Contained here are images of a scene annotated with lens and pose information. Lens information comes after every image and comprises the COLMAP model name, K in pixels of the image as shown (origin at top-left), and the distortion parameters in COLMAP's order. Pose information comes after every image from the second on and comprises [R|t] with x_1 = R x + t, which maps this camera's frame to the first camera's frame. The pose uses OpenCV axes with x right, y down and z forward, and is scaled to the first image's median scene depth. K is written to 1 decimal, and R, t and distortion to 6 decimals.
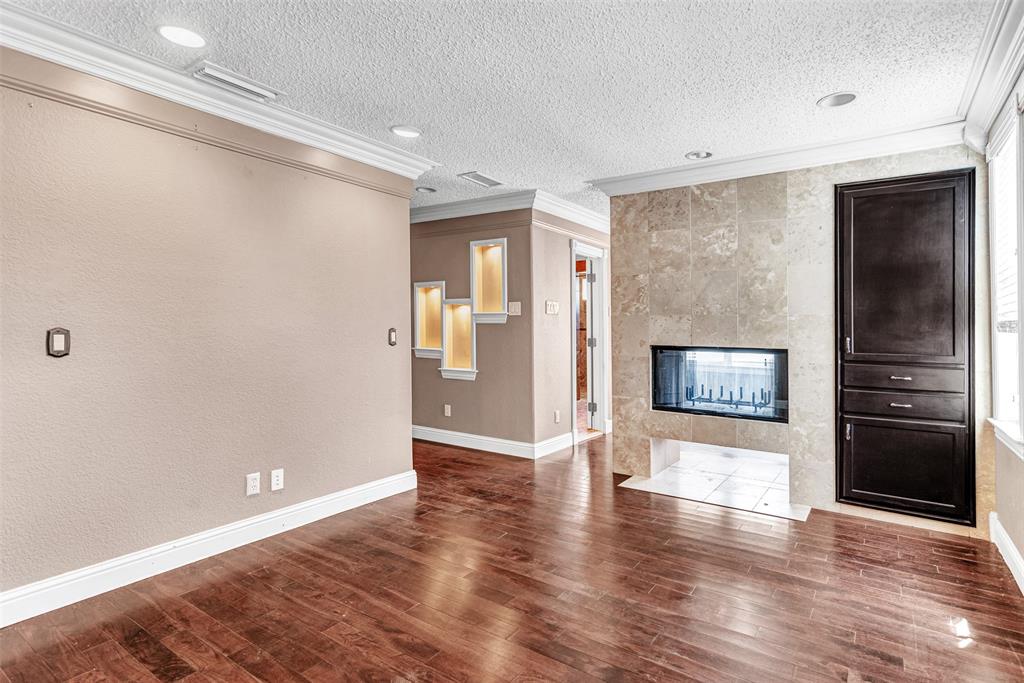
lens RADIAL K [[522.9, 0, 516.0], [0, 522.9, 335.1], [0, 0, 1]] dist [0.007240, 0.003181]
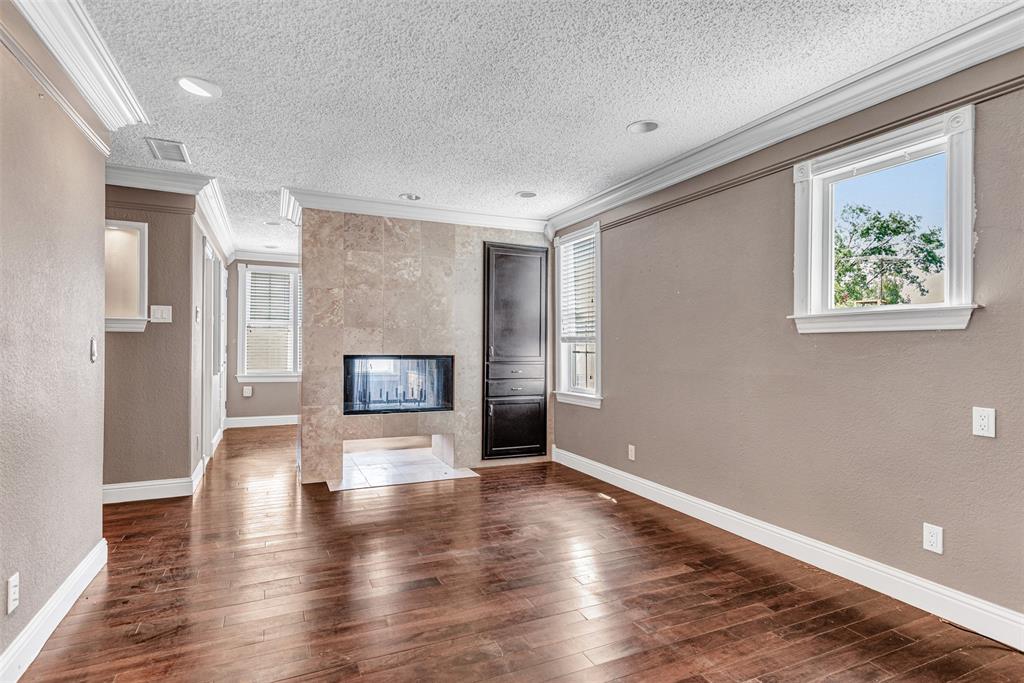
lens RADIAL K [[522.9, 0, 511.3], [0, 522.9, 342.7], [0, 0, 1]] dist [0.007240, 0.003181]
pose [[0.523227, -0.001137, 0.852193, -0.515686], [0.006489, 0.999975, -0.002650, -0.000965], [-0.852169, 0.006916, 0.523222, 0.155573]]
